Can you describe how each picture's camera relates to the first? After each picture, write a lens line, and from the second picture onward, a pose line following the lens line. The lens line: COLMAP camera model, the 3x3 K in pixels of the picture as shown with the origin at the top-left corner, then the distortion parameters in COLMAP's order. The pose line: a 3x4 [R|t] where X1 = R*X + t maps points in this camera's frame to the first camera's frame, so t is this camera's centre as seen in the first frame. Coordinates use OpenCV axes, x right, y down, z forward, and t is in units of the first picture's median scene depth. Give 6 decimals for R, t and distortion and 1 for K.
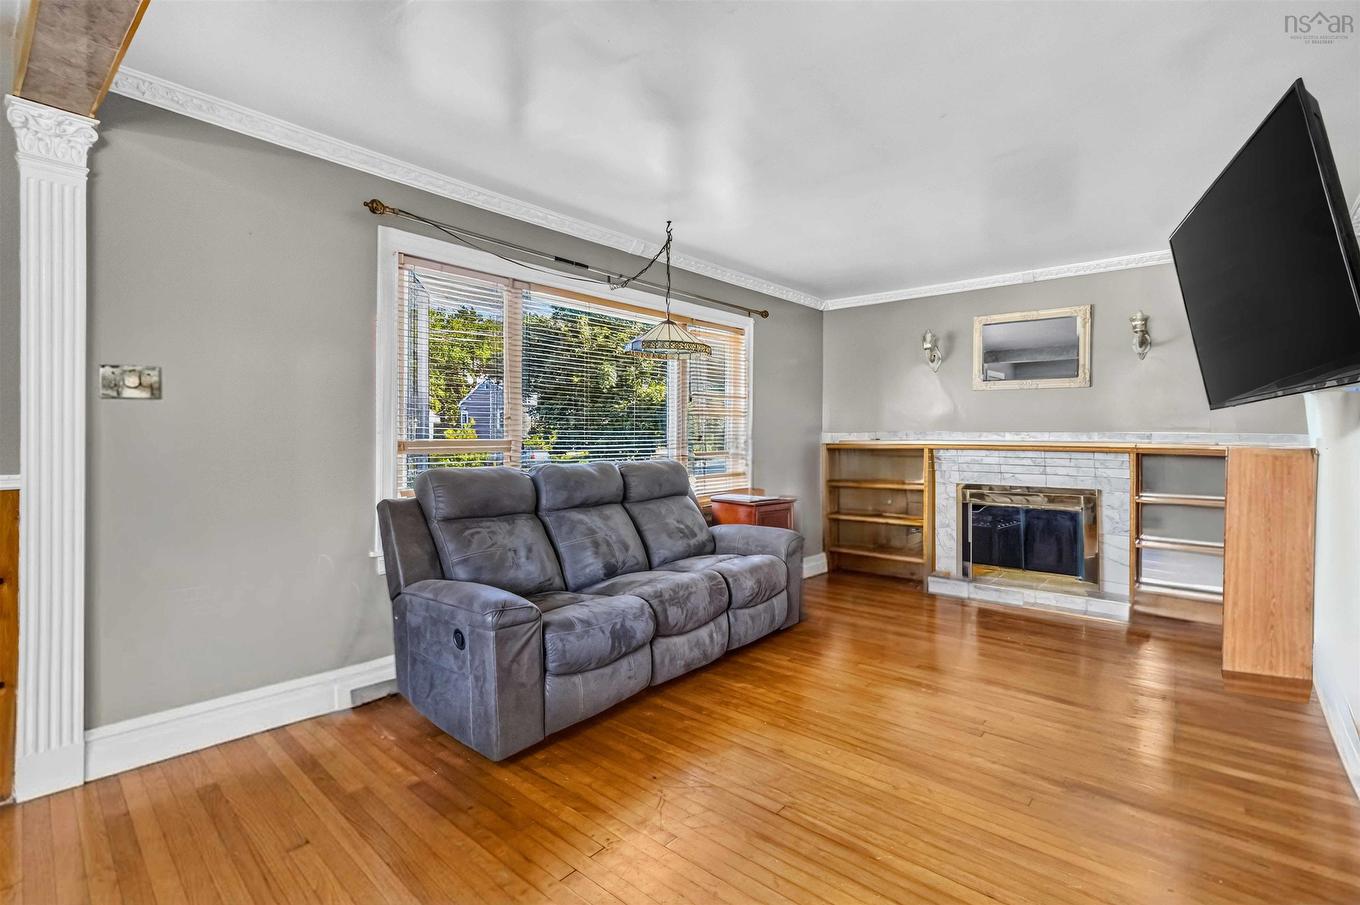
lens RADIAL K [[641.6, 0, 683.0], [0, 641.6, 433.3], [0, 0, 1]] dist [-0.000214, -0.000251]
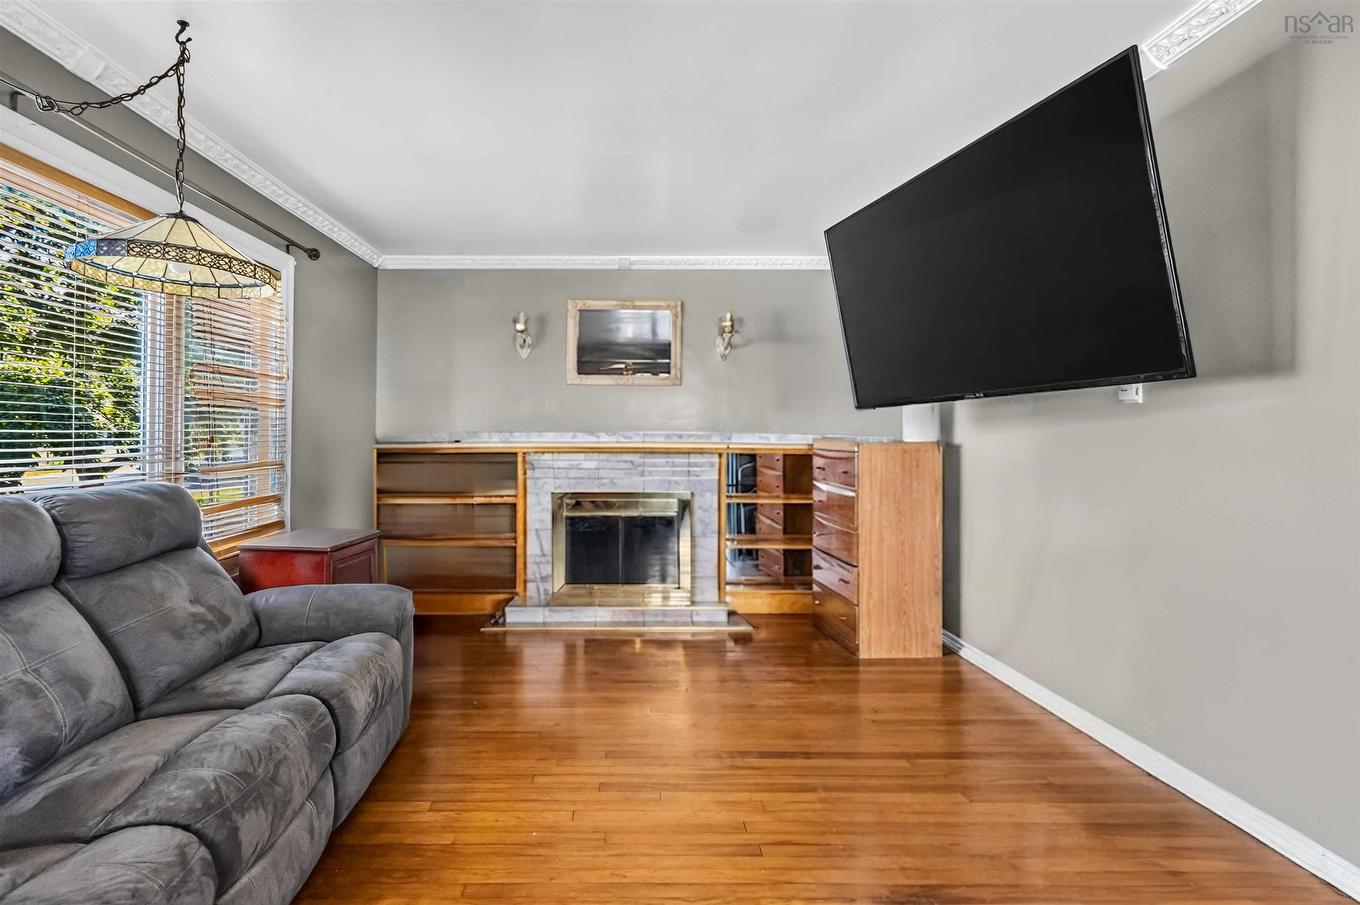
lens RADIAL K [[658.4, 0, 661.5], [0, 658.4, 434.8], [0, 0, 1]] dist [-0.054011, 0.012140]
pose [[0.733695, -0.001997, 0.679476, -0.084024], [0.006079, 0.999975, -0.003625, 0.007336], [-0.679452, 0.006790, 0.733689, 0.379264]]
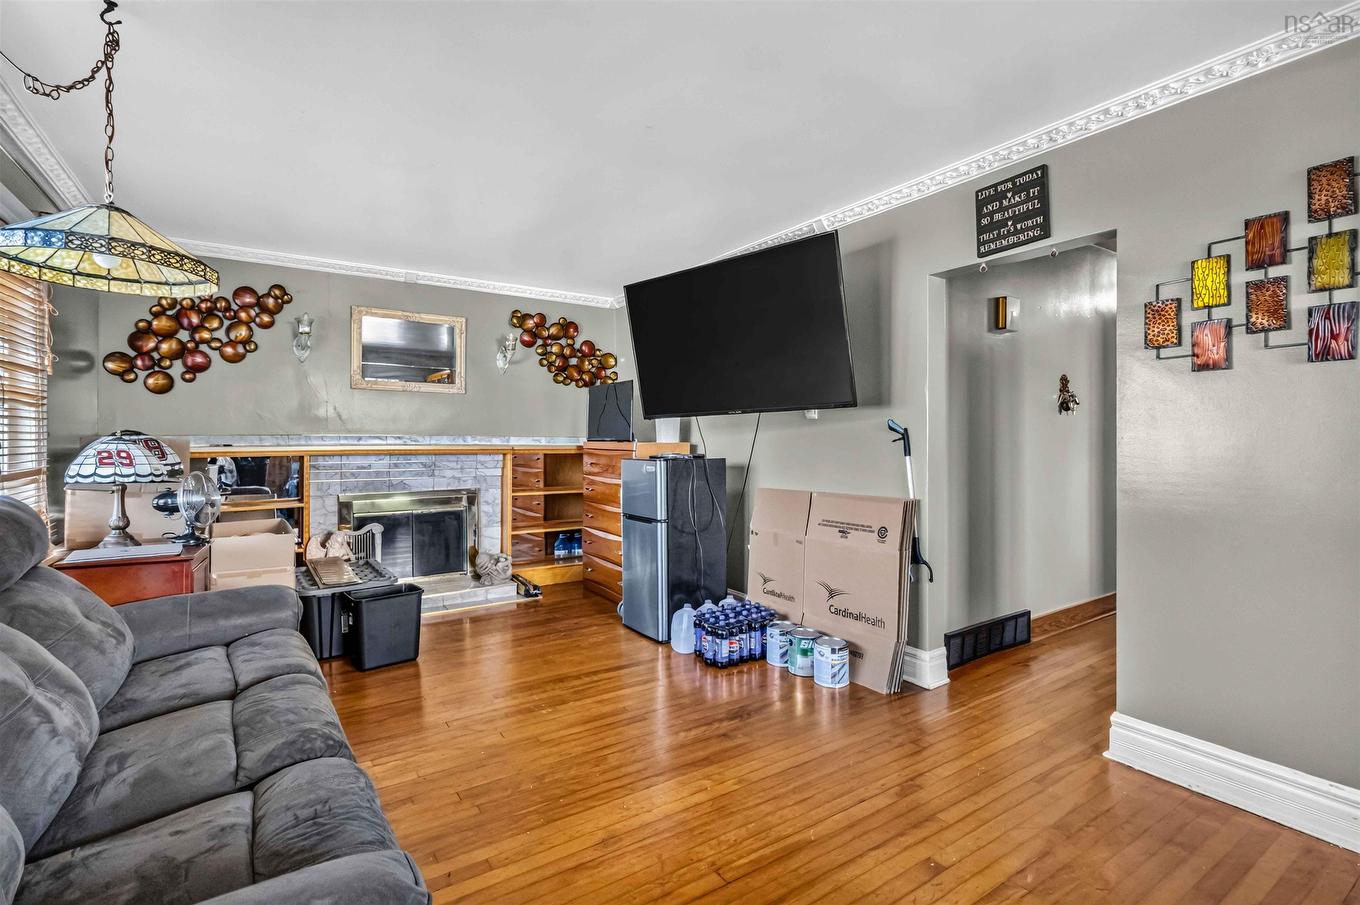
lens RADIAL K [[635.8, 0, 676.5], [0, 635.8, 433.6], [0, 0, 1]] dist [-0.000723, 0.000042]
pose [[0.265572, 0.004394, 0.964081, -0.387998], [0.004458, 0.999973, -0.005786, 0.003006], [-0.964081, 0.005835, 0.265545, 0.477843]]
